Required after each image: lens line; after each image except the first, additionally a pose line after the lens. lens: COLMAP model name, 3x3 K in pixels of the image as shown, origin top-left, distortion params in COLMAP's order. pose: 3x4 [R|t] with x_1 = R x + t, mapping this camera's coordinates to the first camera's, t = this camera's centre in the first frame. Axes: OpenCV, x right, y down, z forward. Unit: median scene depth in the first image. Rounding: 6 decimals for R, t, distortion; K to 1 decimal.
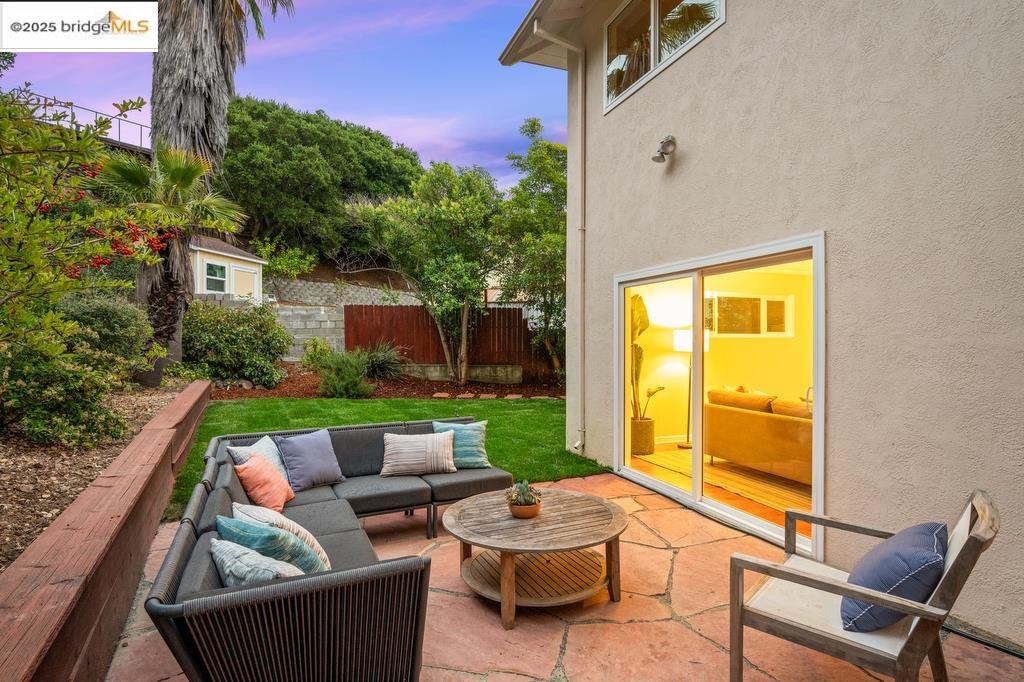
lens RADIAL K [[530.4, 0, 512.0], [0, 530.4, 341.0], [0, 0, 1]] dist [0.001094, -0.000707]
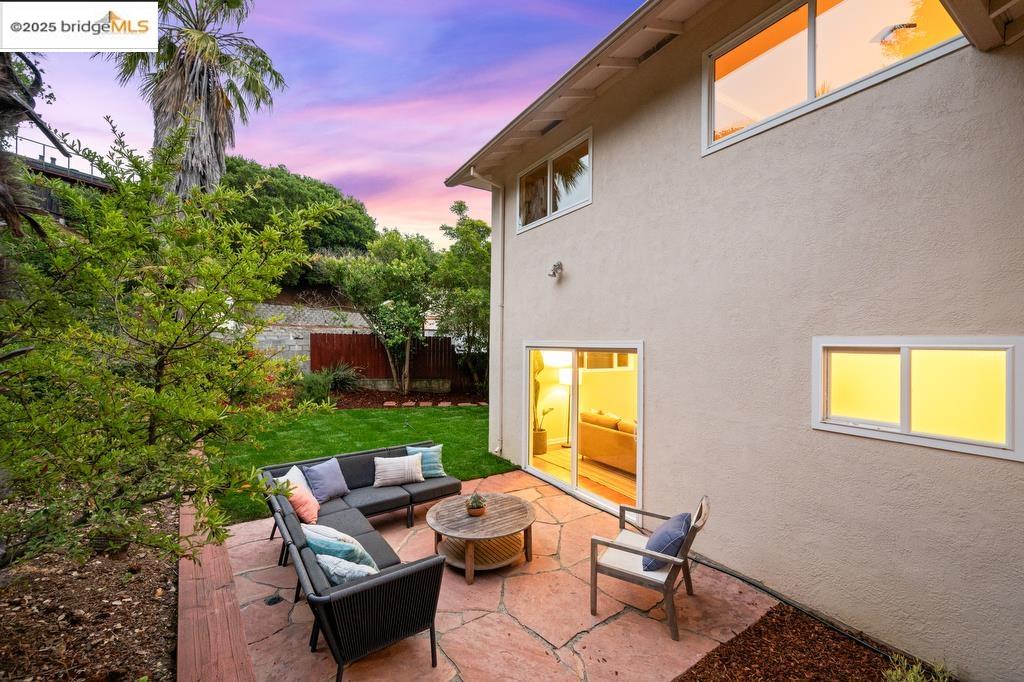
lens RADIAL K [[413.6, 0, 512.0], [0, 413.6, 341.0], [0, 0, 1]] dist [-0.001058, -0.000028]
pose [[0.982212, 0.007430, 0.187629, -0.068972], [-0.006790, 0.999969, -0.004054, -0.129118], [-0.187653, 0.002708, 0.982232, -0.184521]]
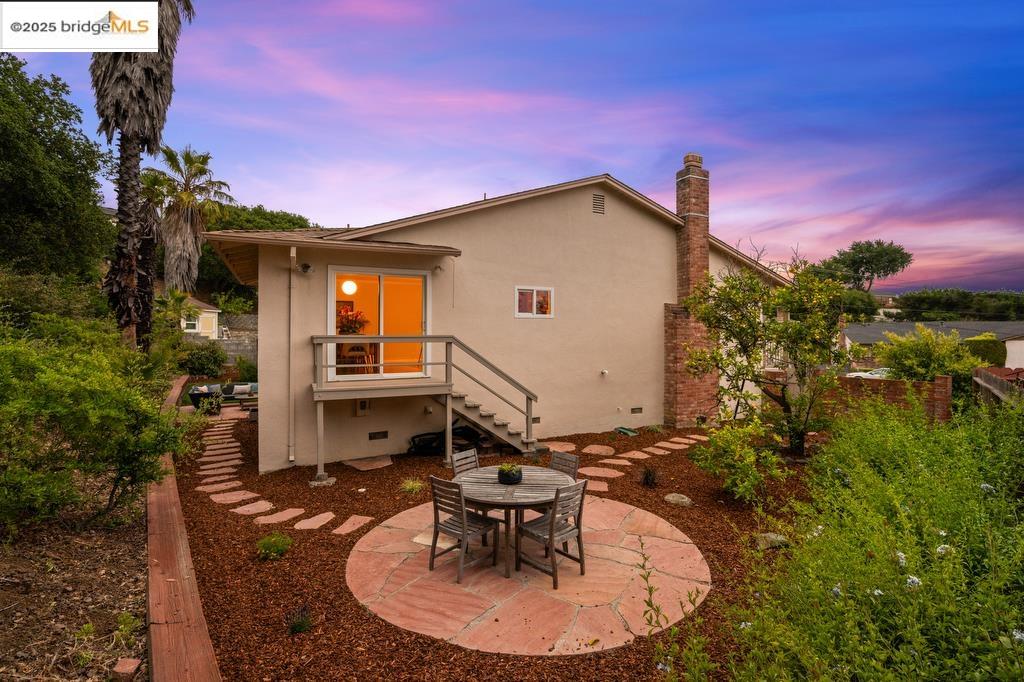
lens RADIAL K [[473.0, 0, 512.0], [0, 473.0, 341.0], [0, 0, 1]] dist [0.000410, 0.000200]
pose [[0.996000, 0.008198, 0.088975, 1.385726], [-0.008481, 0.999960, 0.002797, -0.195598], [-0.088948, -0.003540, 0.996030, -2.519104]]
